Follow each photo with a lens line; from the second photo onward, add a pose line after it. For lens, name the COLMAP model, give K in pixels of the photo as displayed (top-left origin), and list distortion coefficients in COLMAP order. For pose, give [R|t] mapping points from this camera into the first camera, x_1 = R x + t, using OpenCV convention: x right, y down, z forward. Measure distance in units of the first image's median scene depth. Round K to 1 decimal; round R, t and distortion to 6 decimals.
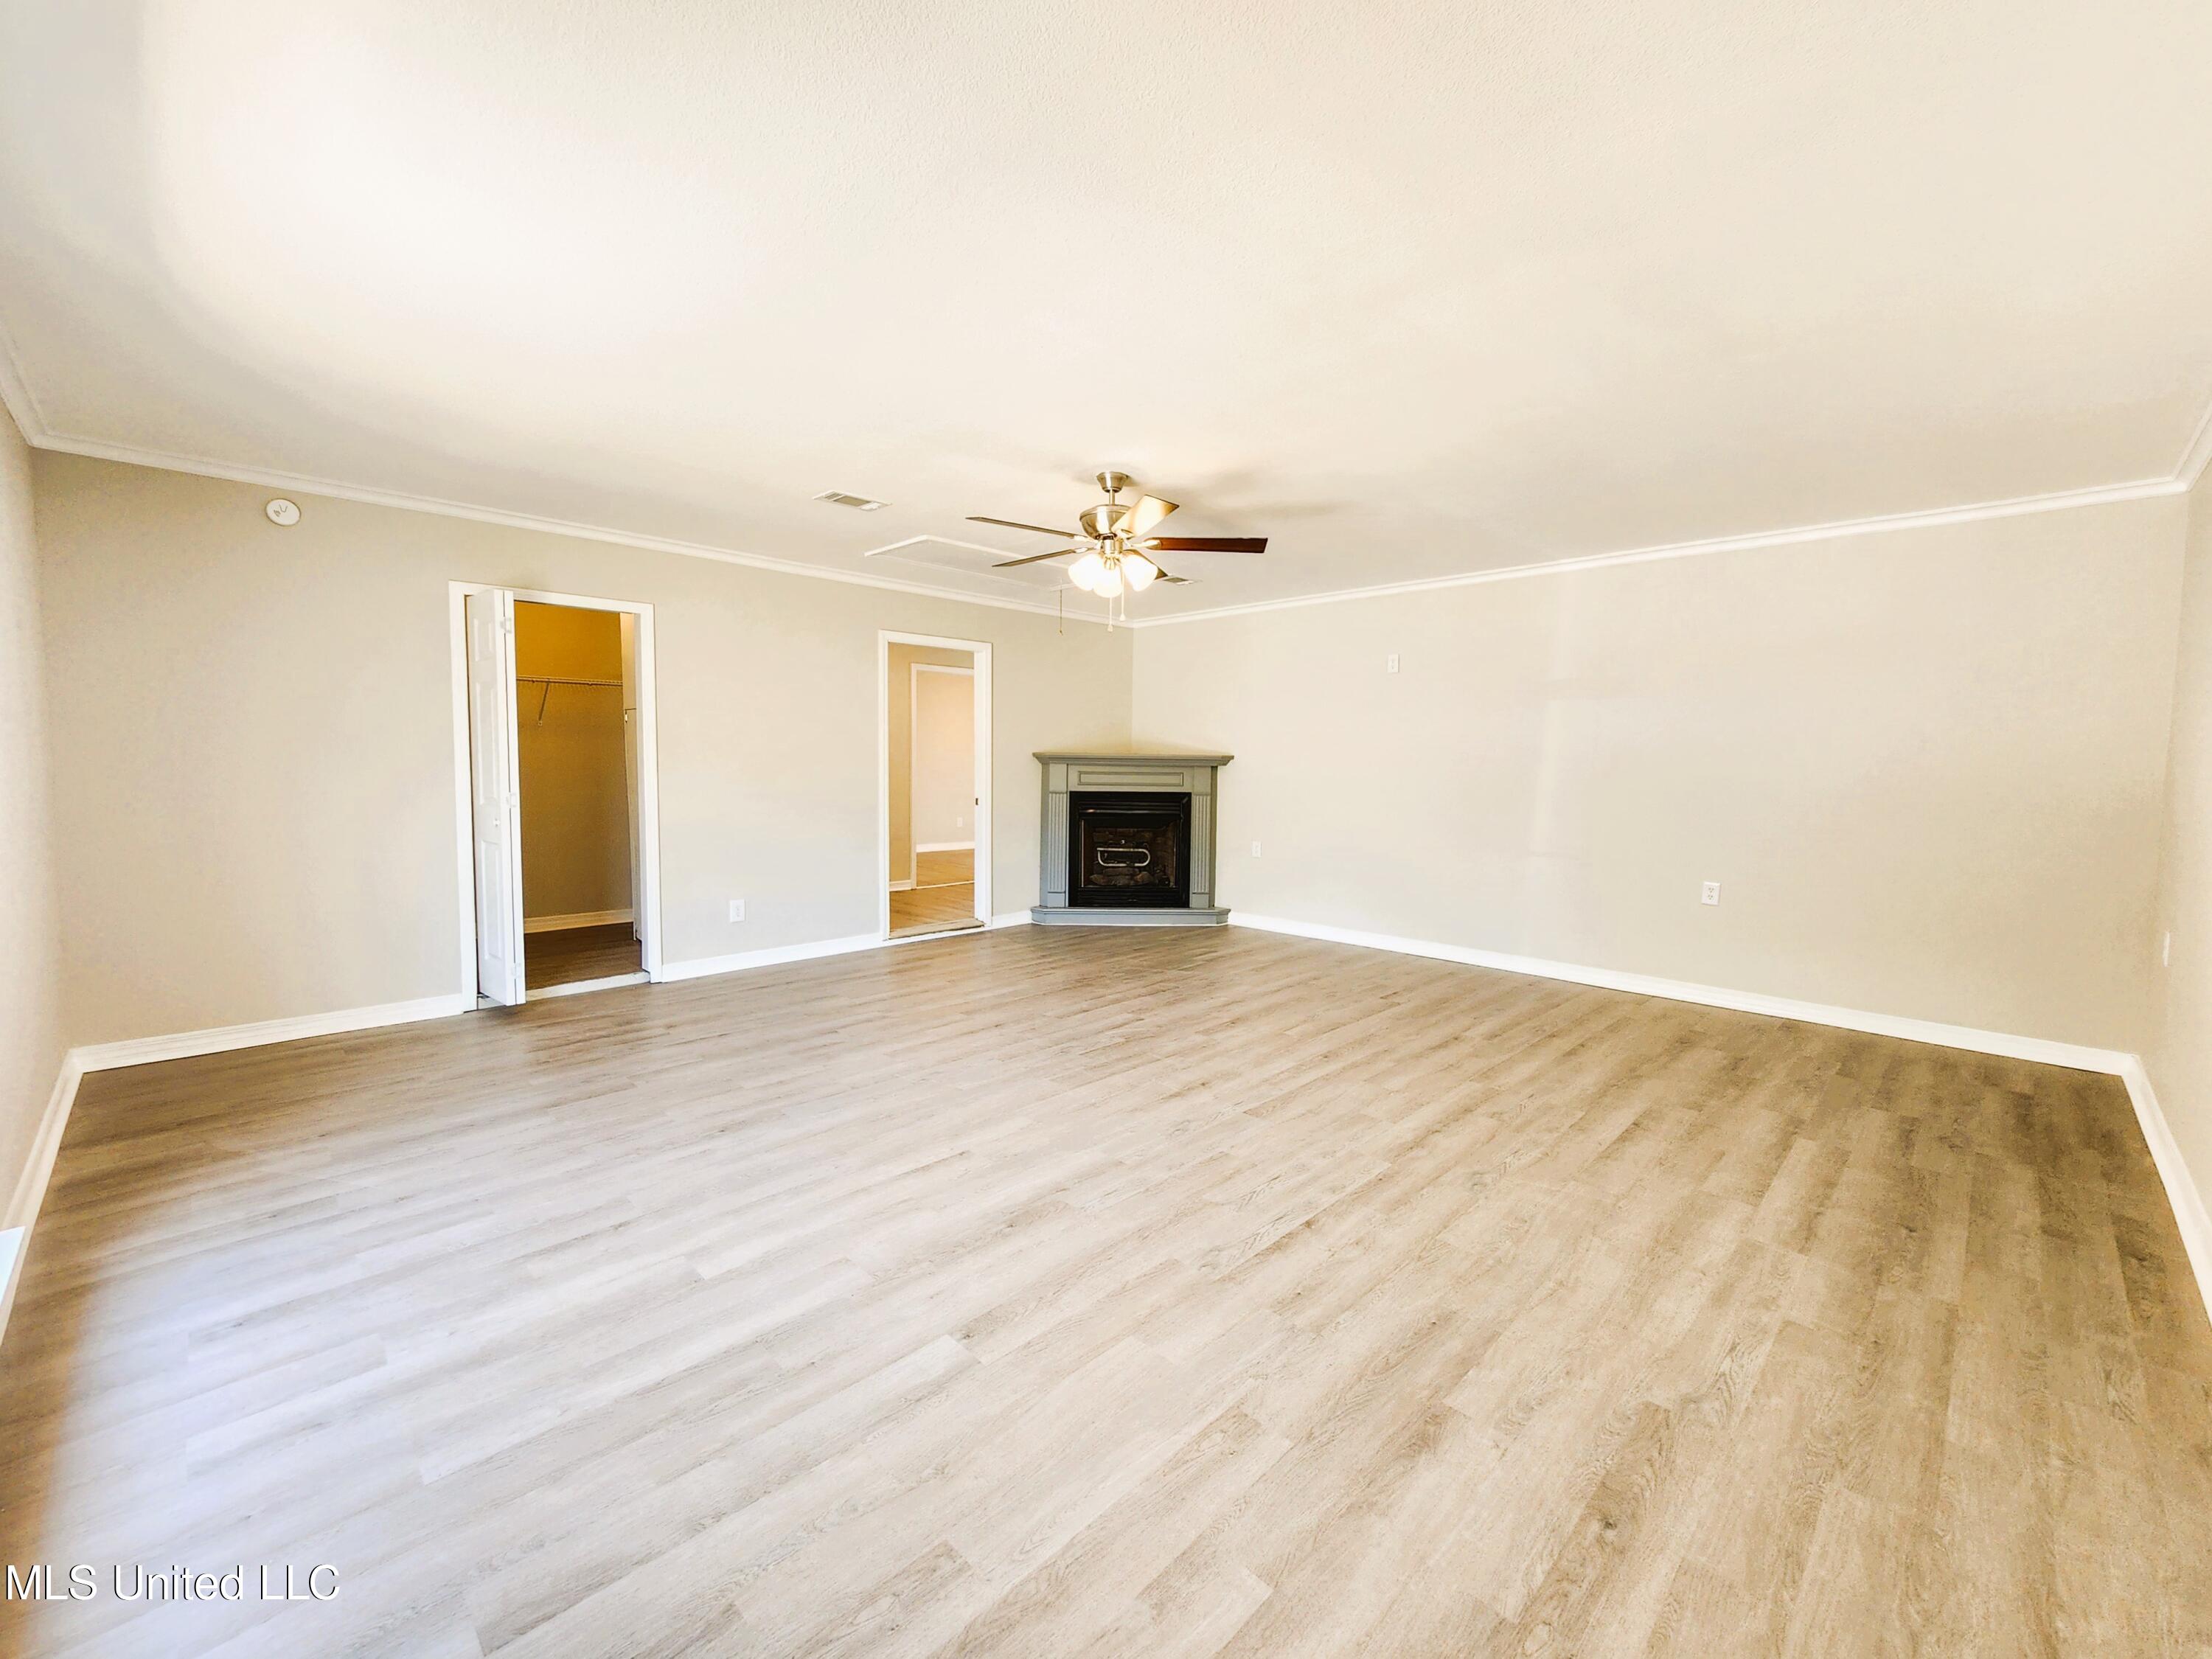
lens RADIAL K [[903.1, 0, 1118.1], [0, 903.1, 822.1], [0, 0, 1]] dist [-0.002095, -0.000501]
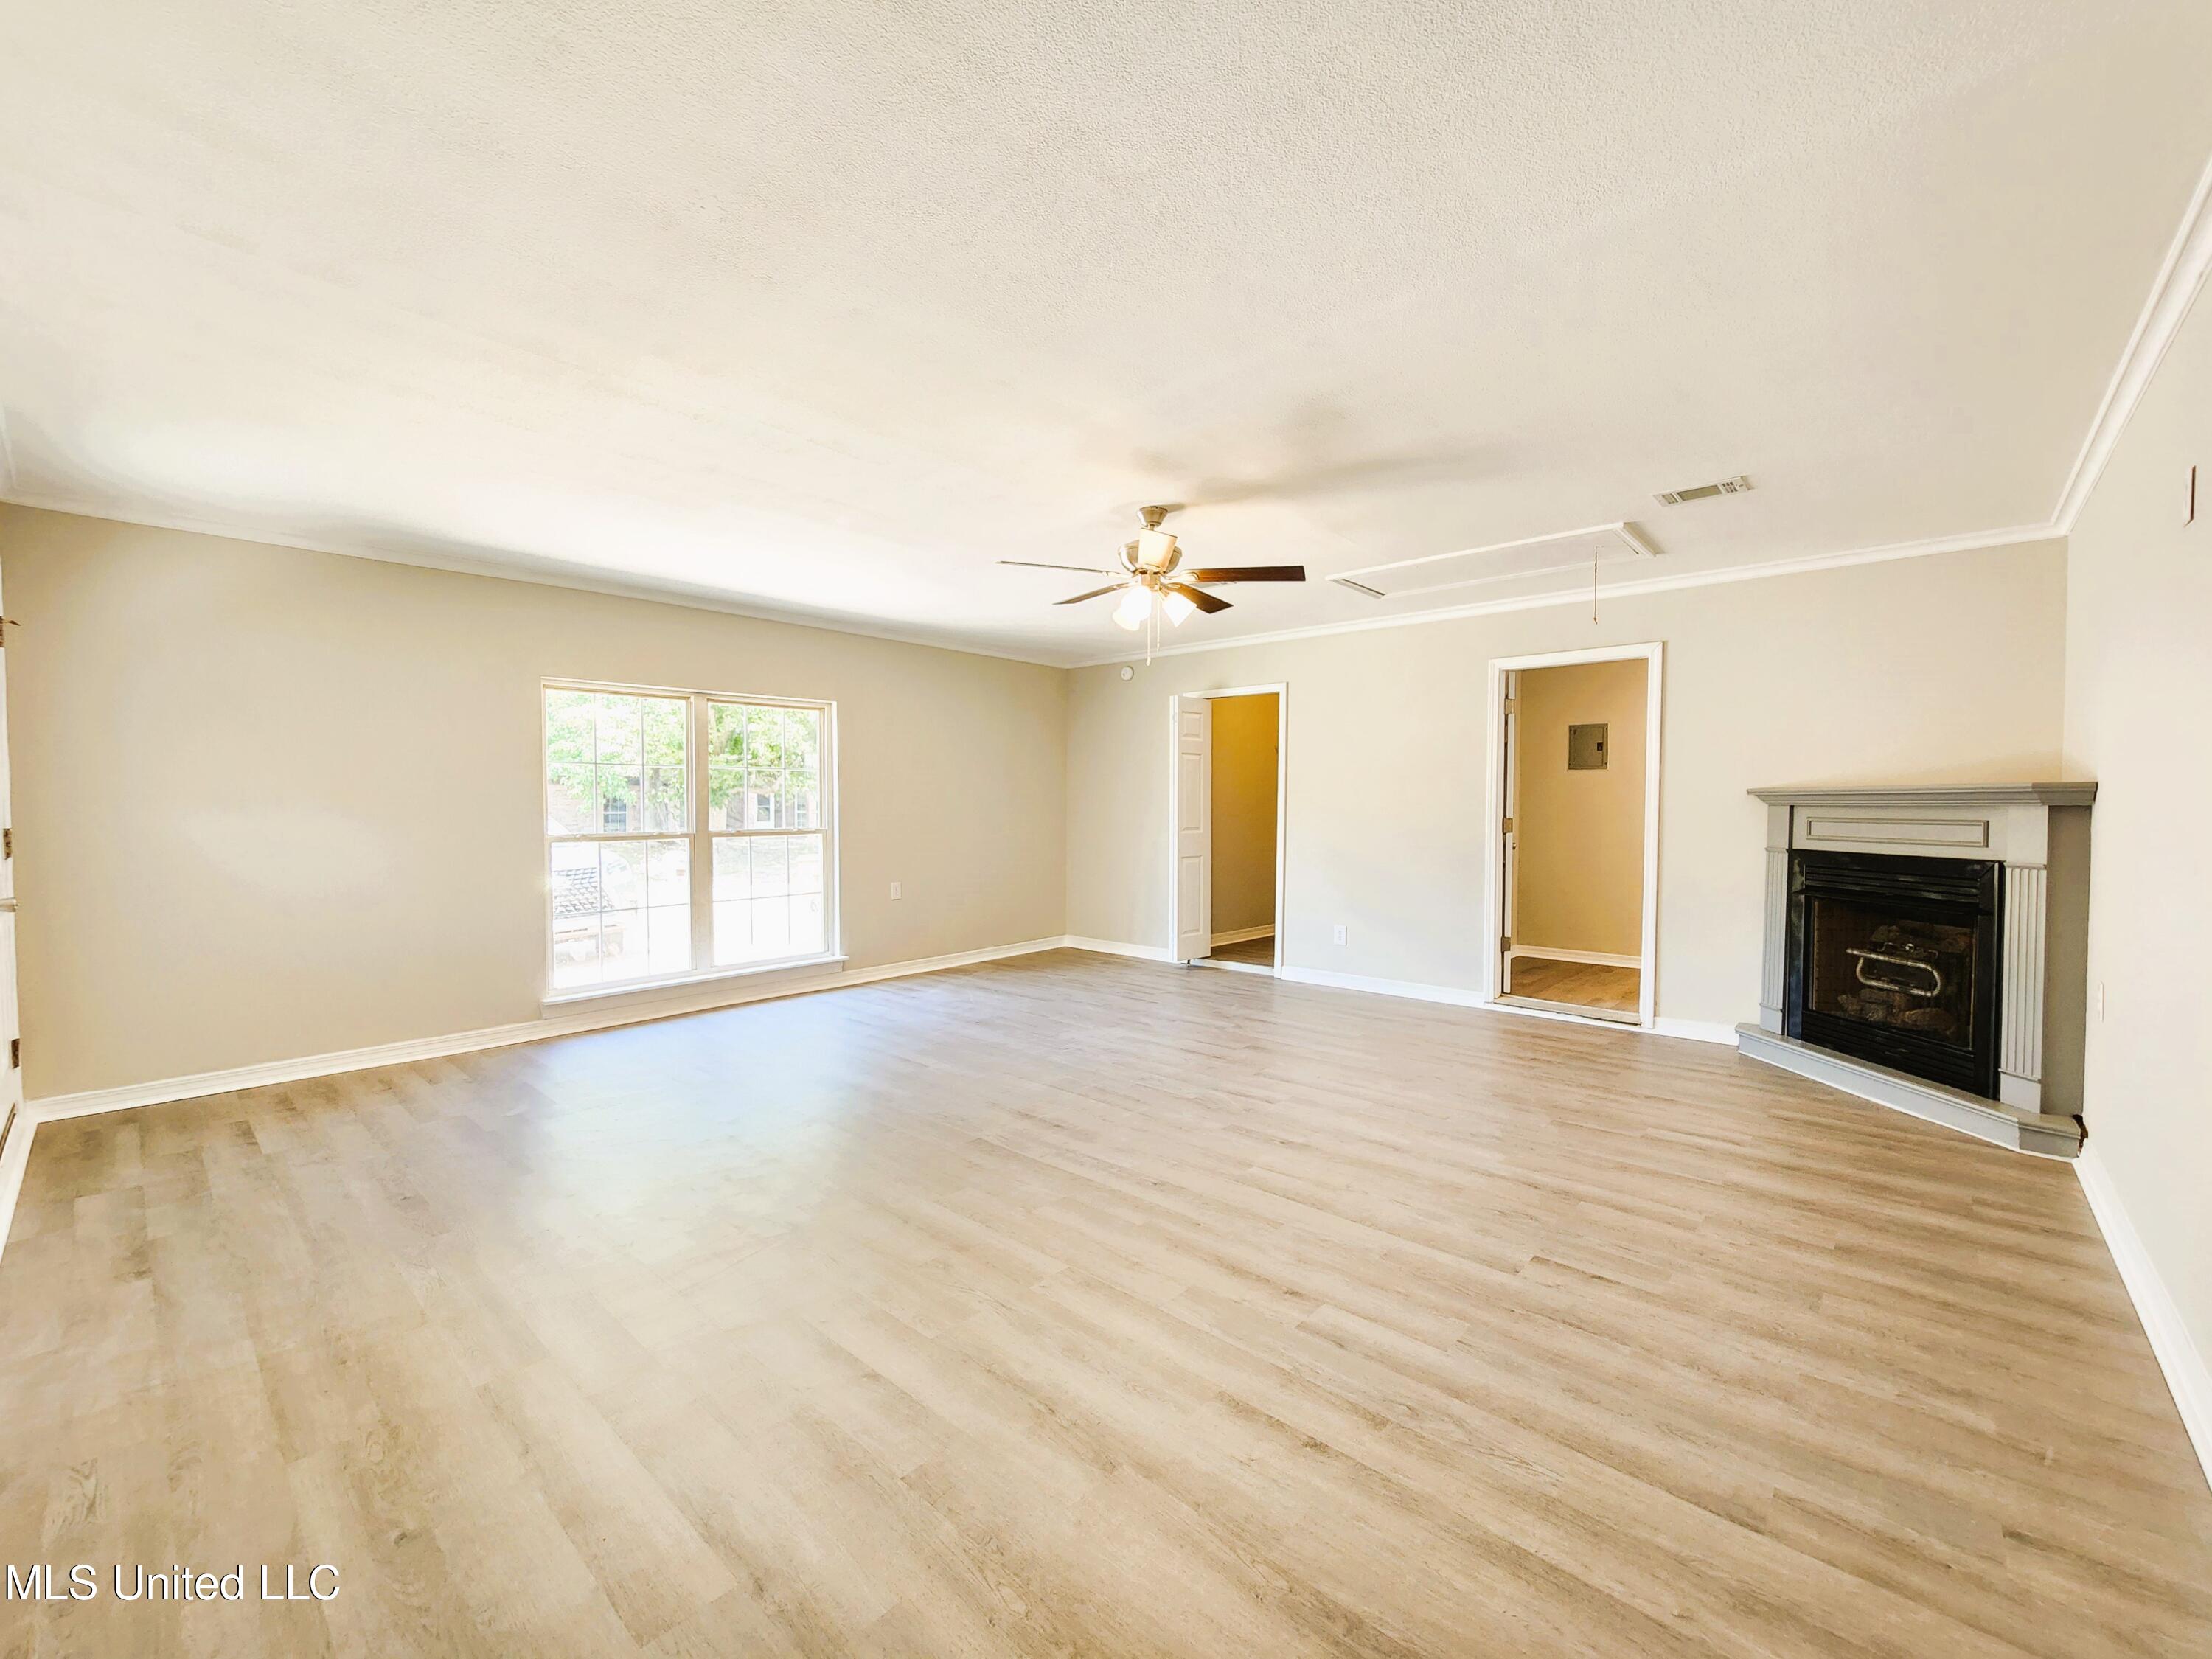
lens RADIAL K [[903.1, 0, 1118.1], [0, 903.1, 822.1], [0, 0, 1]] dist [-0.002095, -0.000501]
pose [[0.051255, 0.005946, -0.998668, 0.925512], [-0.073649, 0.997282, 0.002158, -0.033796], [0.995966, 0.073440, 0.051554, 0.869243]]
